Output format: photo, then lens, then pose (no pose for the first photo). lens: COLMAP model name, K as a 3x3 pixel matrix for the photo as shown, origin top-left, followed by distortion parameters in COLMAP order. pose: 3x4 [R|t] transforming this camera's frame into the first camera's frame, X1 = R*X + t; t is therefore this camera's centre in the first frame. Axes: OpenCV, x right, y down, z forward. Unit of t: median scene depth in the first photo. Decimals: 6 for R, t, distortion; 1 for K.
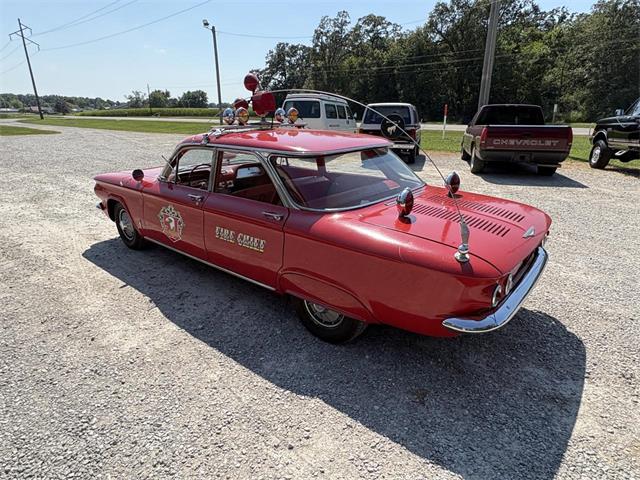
lens RADIAL K [[374.3, 0, 319.2], [0, 374.3, 239.4], [0, 0, 1]] dist [-0.002172, 0.001814]
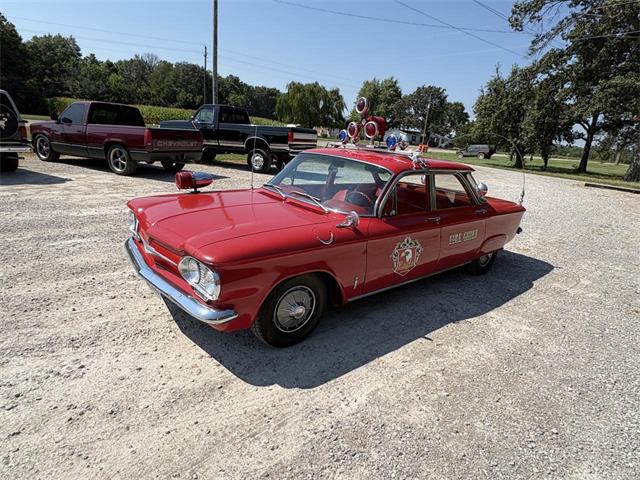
lens RADIAL K [[374.3, 0, 319.2], [0, 374.3, 239.4], [0, 0, 1]] dist [-0.002172, 0.001814]
pose [[0.171530, -0.263317, 0.949338, -0.405071], [0.232739, 0.947175, 0.220665, -0.105183], [-0.957293, 0.183097, 0.223753, 0.304529]]
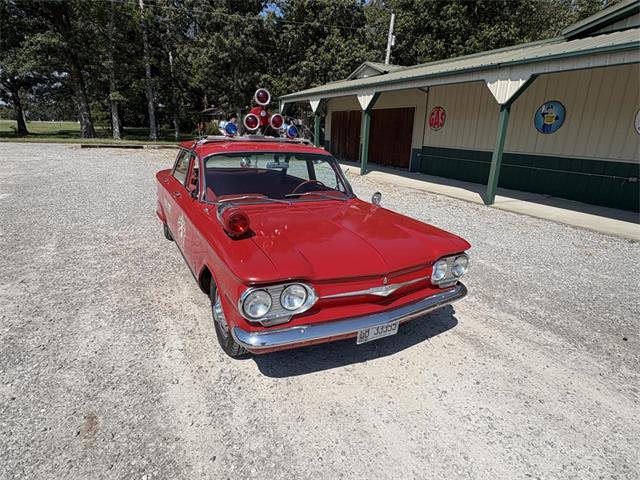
lens RADIAL K [[374.3, 0, 319.2], [0, 374.3, 239.4], [0, 0, 1]] dist [-0.002172, 0.001814]
pose [[-0.924462, -0.146219, 0.352121, -0.234475], [0.082355, 0.825159, 0.558865, -0.209055], [-0.372273, 0.545648, -0.750787, 0.609946]]
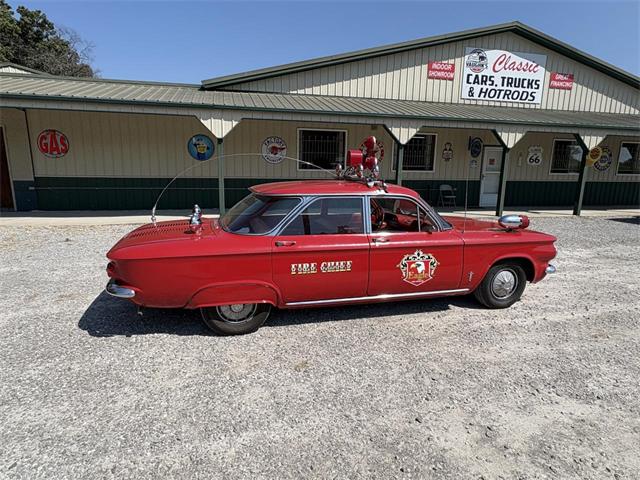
lens RADIAL K [[374.3, 0, 319.2], [0, 374.3, 239.4], [0, 0, 1]] dist [-0.002172, 0.001814]
pose [[-0.565571, 0.145622, -0.811741, 0.289096], [-0.287069, 0.887969, 0.359309, -0.168138], [0.773124, 0.436241, -0.460405, 0.493696]]
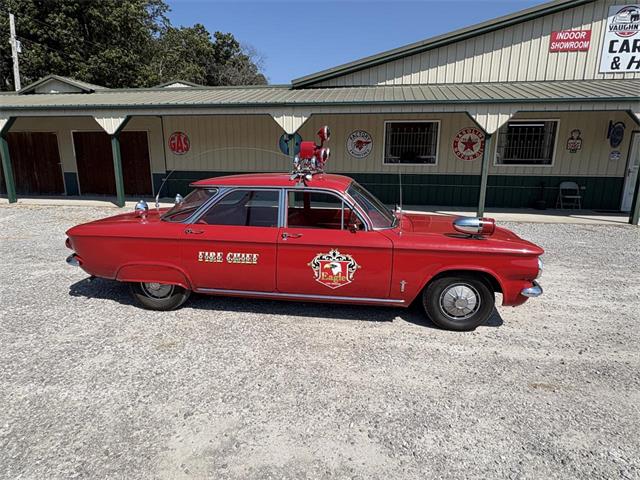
lens RADIAL K [[374.3, 0, 319.2], [0, 374.3, 239.4], [0, 0, 1]] dist [-0.002172, 0.001814]
pose [[-0.846443, 0.100188, -0.522968, 0.140947], [-0.185273, 0.865356, 0.465652, -0.210877], [0.499207, 0.491040, -0.713913, 0.617283]]
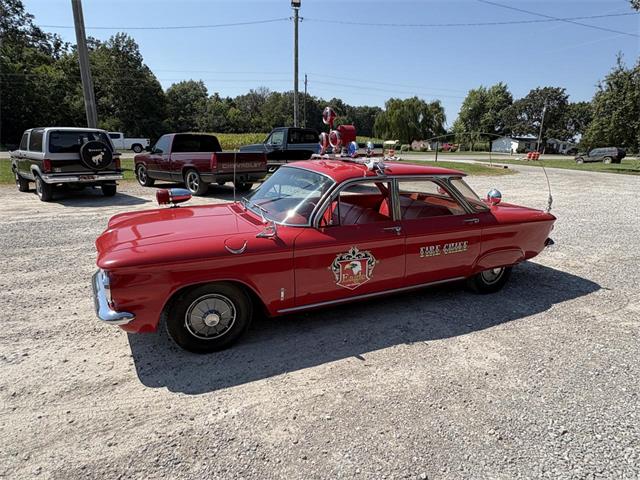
lens RADIAL K [[372.8, 0, 320.0], [0, 372.8, 240.0], [0, 0, 1]] dist [-0.000208, 0.000334]
pose [[0.423741, -0.223551, 0.877763, -0.366020], [0.274758, 0.955129, 0.110616, -0.069778], [-0.863106, 0.194300, 0.466150, 0.197346]]
